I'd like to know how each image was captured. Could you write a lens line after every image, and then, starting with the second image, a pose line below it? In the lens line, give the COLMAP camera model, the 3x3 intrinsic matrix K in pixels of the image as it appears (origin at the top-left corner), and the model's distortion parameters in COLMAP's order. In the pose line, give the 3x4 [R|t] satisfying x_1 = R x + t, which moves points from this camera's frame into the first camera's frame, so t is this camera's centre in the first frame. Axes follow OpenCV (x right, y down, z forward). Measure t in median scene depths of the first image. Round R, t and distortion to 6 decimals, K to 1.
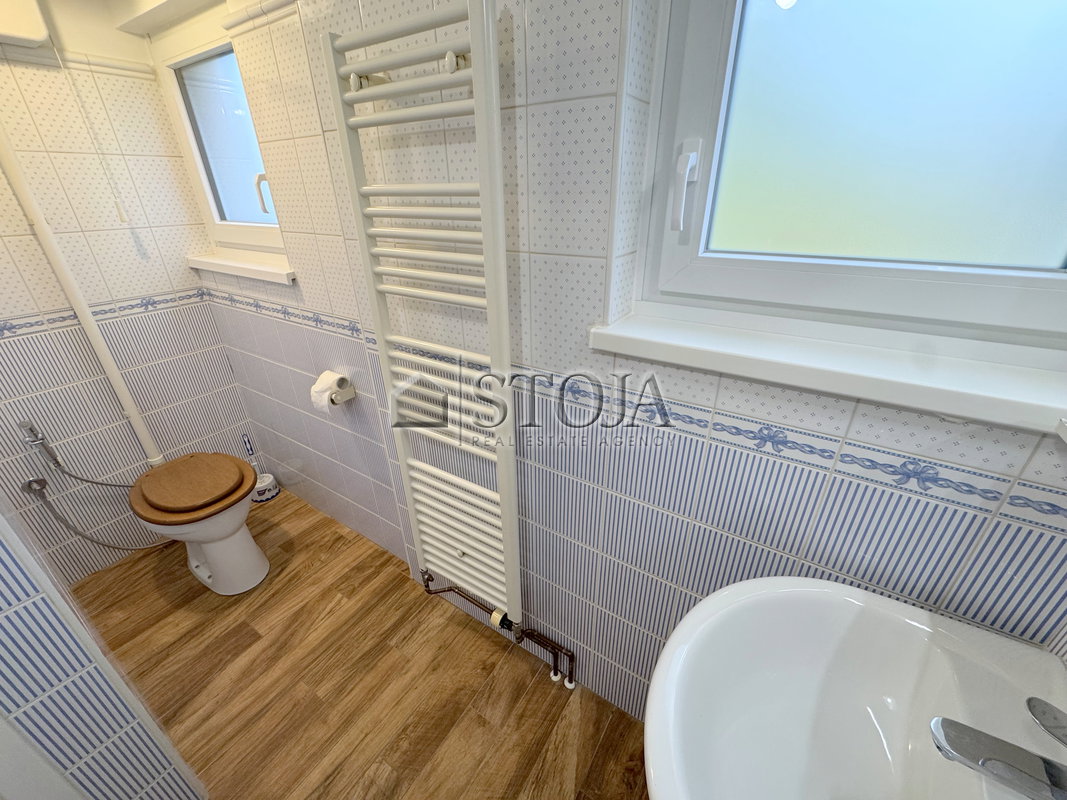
lens RADIAL K [[426.9, 0, 533.5], [0, 426.9, 400.0], [0, 0, 1]] dist [0.000397, 0.000103]
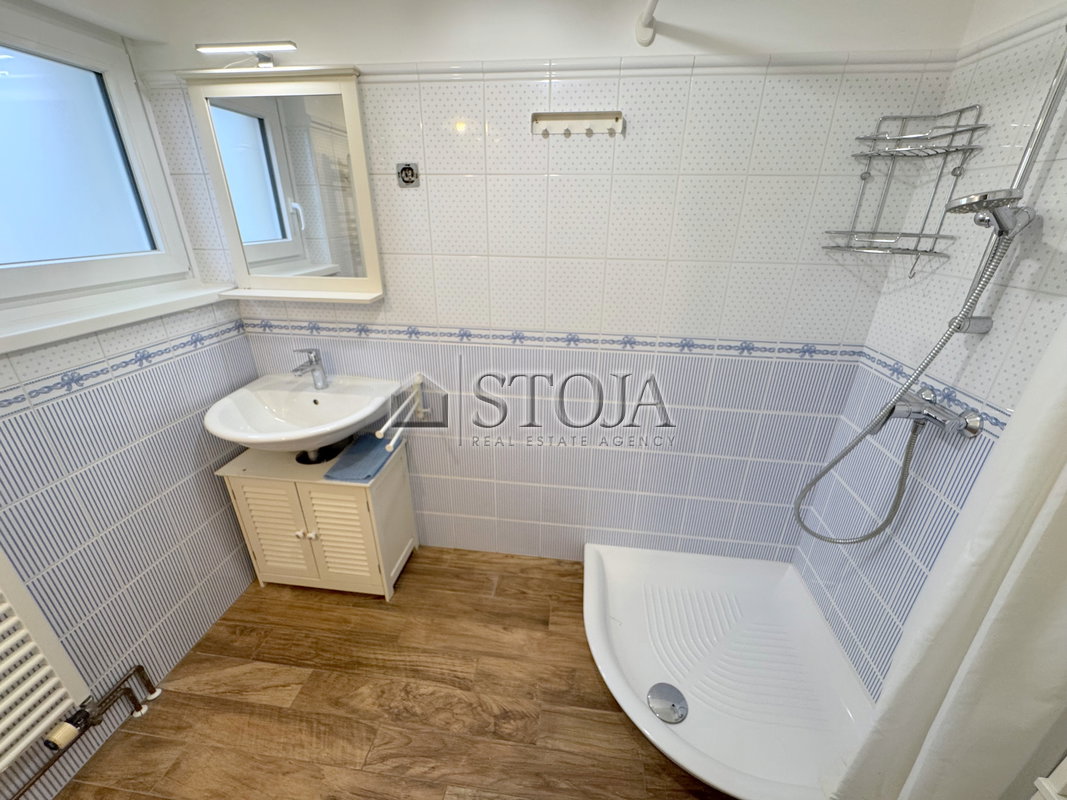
lens RADIAL K [[426.9, 0, 533.5], [0, 426.9, 400.0], [0, 0, 1]] dist [0.000397, 0.000103]
pose [[-0.437735, -0.352049, 0.827314, -1.830674], [0.397800, 0.749359, 0.529354, -0.076149], [-0.806315, 0.560823, -0.187976, 0.151641]]
